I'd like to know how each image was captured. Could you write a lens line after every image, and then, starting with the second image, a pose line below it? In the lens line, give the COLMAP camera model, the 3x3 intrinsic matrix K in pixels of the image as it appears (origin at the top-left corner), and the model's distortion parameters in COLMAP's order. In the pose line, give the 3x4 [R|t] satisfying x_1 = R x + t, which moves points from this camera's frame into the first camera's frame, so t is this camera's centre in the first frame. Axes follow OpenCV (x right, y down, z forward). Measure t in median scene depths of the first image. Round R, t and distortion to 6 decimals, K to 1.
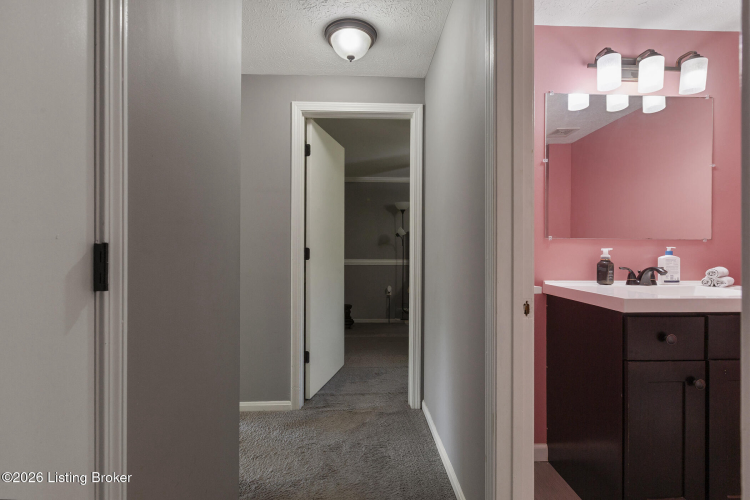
lens RADIAL K [[338.9, 0, 375.0], [0, 338.9, 250.0], [0, 0, 1]] dist [-0.003374, -0.000880]
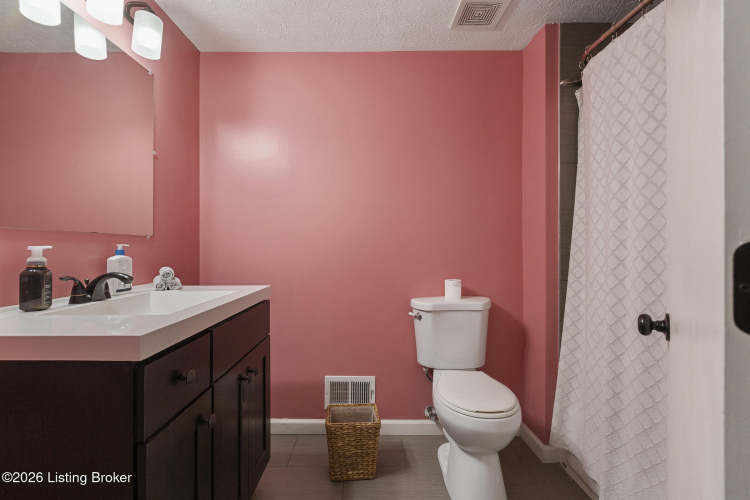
lens RADIAL K [[338.9, 0, 375.0], [0, 338.9, 250.0], [0, 0, 1]] dist [-0.003374, -0.000880]
pose [[0.029646, -0.008836, 0.999521, 0.137757], [0.005190, 0.999949, 0.008686, -0.000044], [-0.999547, 0.004930, 0.029690, 0.420848]]
